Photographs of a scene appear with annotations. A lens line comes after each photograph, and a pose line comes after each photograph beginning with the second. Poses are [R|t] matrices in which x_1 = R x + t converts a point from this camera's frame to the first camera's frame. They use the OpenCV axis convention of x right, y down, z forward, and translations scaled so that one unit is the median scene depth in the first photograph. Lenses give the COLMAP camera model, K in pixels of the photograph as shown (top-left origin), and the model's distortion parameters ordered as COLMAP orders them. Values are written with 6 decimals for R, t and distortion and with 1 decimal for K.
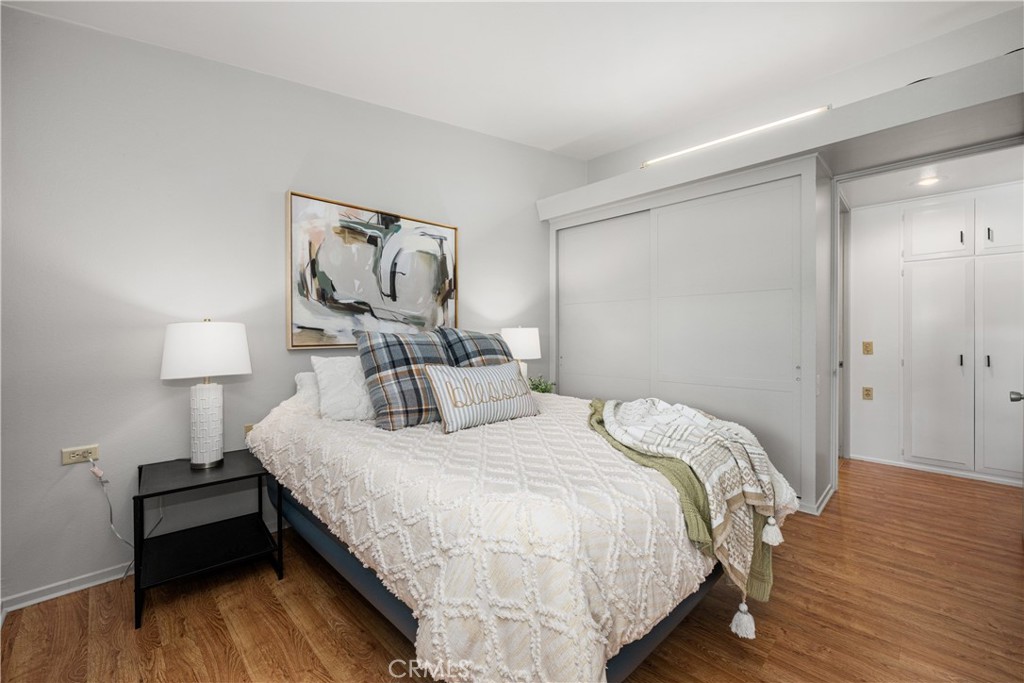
lens RADIAL K [[418.4, 0, 517.4], [0, 418.4, 338.6], [0, 0, 1]] dist [-0.003007, 0.000829]
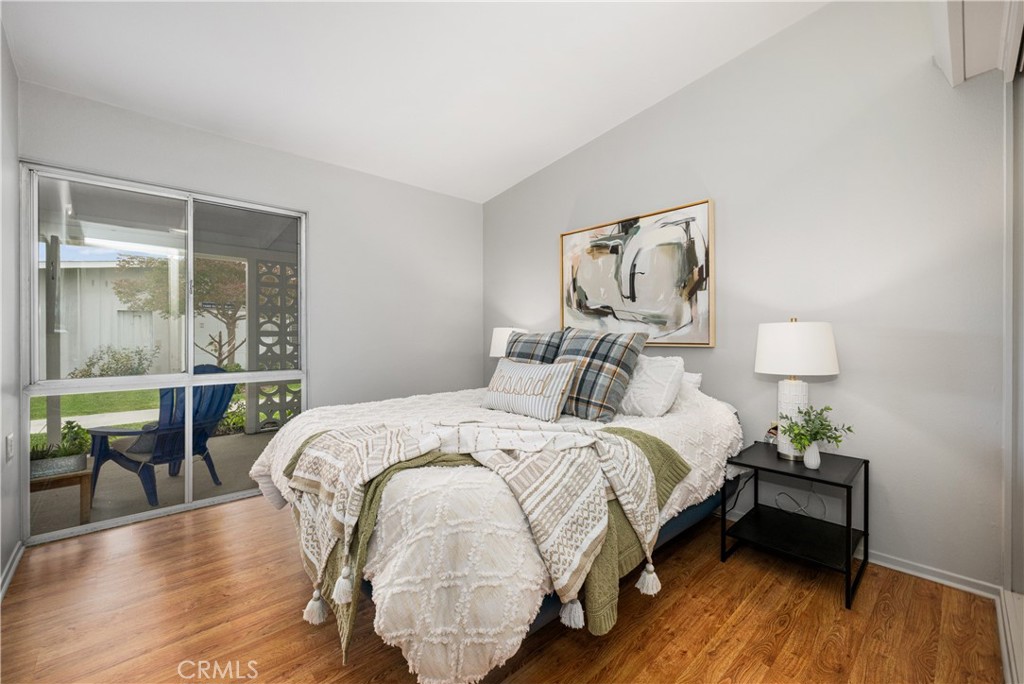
lens RADIAL K [[418.4, 0, 517.6], [0, 418.4, 337.6], [0, 0, 1]] dist [-0.003007, 0.000829]
pose [[-0.019215, 0.005091, -0.999802, 0.749484], [-0.006233, 0.999967, 0.005211, -0.005247], [0.999796, 0.006332, -0.019182, 0.744252]]
